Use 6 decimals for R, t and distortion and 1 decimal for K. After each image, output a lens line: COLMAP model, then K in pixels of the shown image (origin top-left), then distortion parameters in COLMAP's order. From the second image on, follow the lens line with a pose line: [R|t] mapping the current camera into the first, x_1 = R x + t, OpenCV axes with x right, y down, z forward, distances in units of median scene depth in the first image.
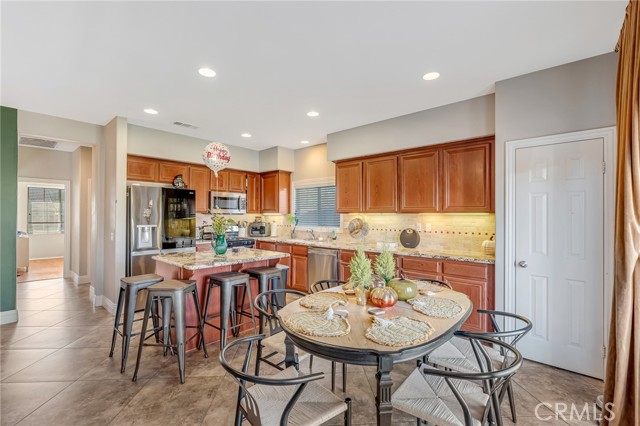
lens RADIAL K [[279.7, 0, 320.1], [0, 279.7, 216.4], [0, 0, 1]] dist [-0.002079, 0.002232]
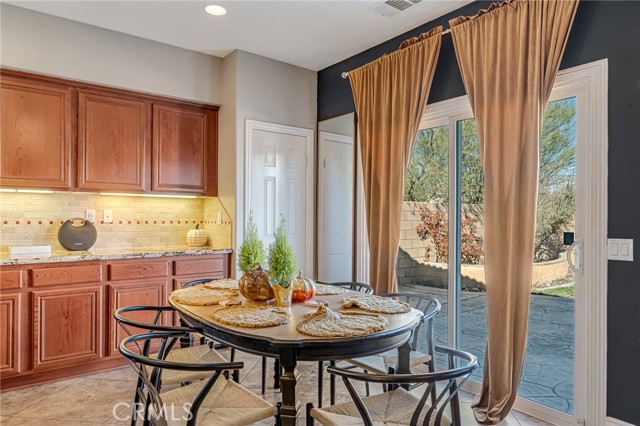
lens RADIAL K [[413.6, 0, 316.8], [0, 413.6, 217.6], [0, 0, 1]] dist [0.008333, -0.003718]
pose [[0.199955, -0.005586, 0.979789, -0.404658], [-0.005681, 0.999960, 0.006860, 0.031374], [-0.979789, -0.006938, 0.199915, 0.312444]]
